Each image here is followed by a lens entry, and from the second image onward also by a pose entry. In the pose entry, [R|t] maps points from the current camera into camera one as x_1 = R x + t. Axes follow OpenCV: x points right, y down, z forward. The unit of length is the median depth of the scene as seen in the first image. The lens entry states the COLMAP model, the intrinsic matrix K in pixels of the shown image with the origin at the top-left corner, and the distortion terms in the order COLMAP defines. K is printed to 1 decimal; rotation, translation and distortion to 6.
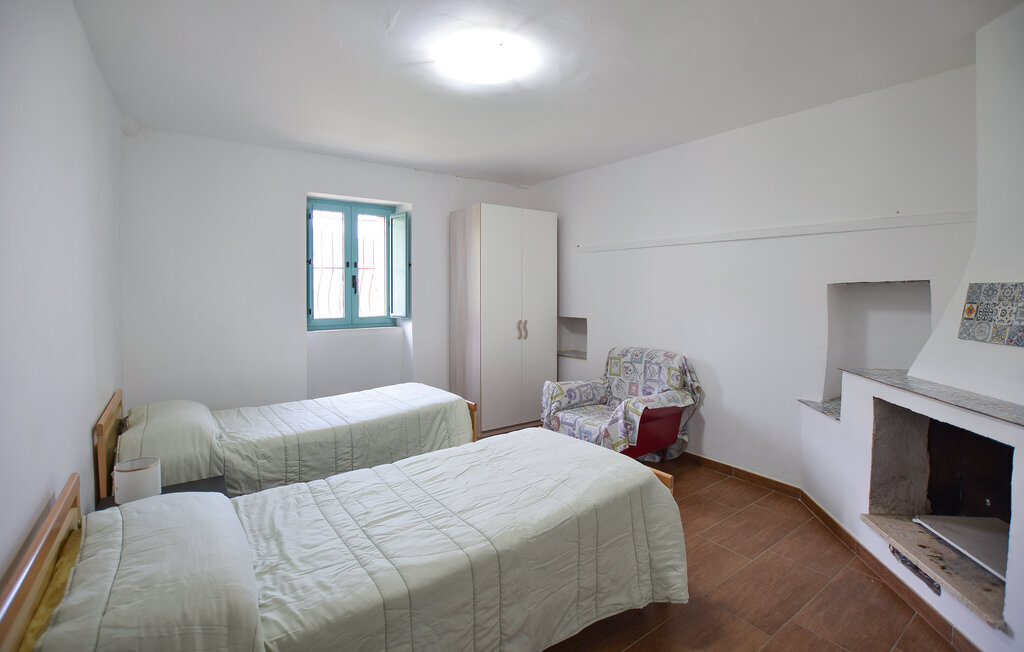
lens RADIAL K [[450.7, 0, 515.8], [0, 450.7, 315.8], [0, 0, 1]] dist [-0.000962, -0.000159]
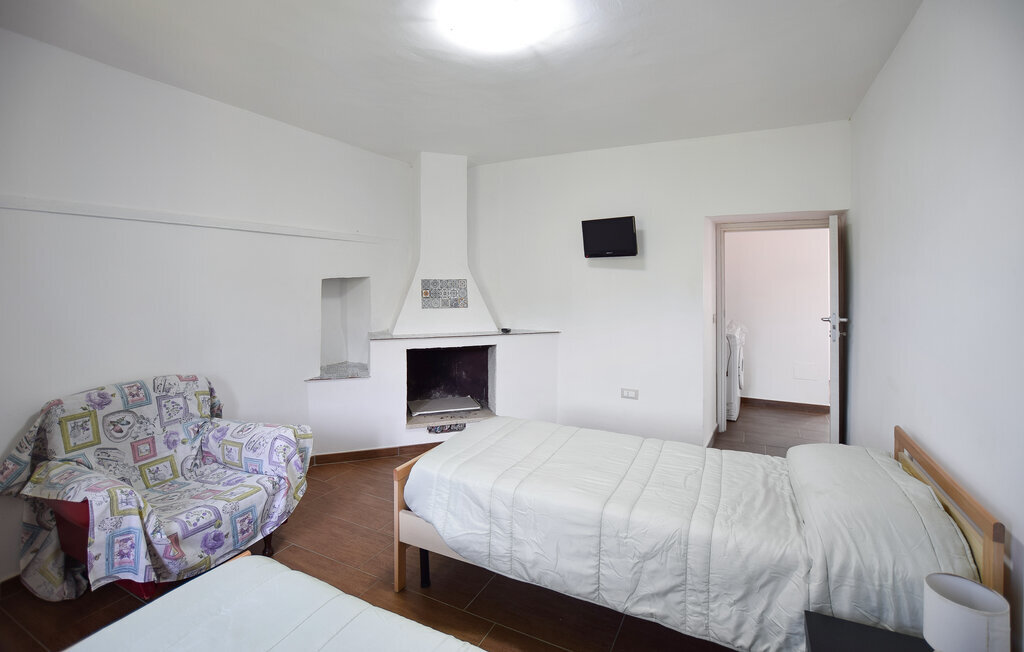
lens RADIAL K [[499.1, 0, 490.3], [0, 499.1, 288.8], [0, 0, 1]] dist [-0.001478, -0.000427]
pose [[-0.425600, -0.018719, 0.904718, -0.858165], [0.056321, 0.997300, 0.047130, -0.094302], [-0.903157, 0.071013, -0.423397, 1.330885]]
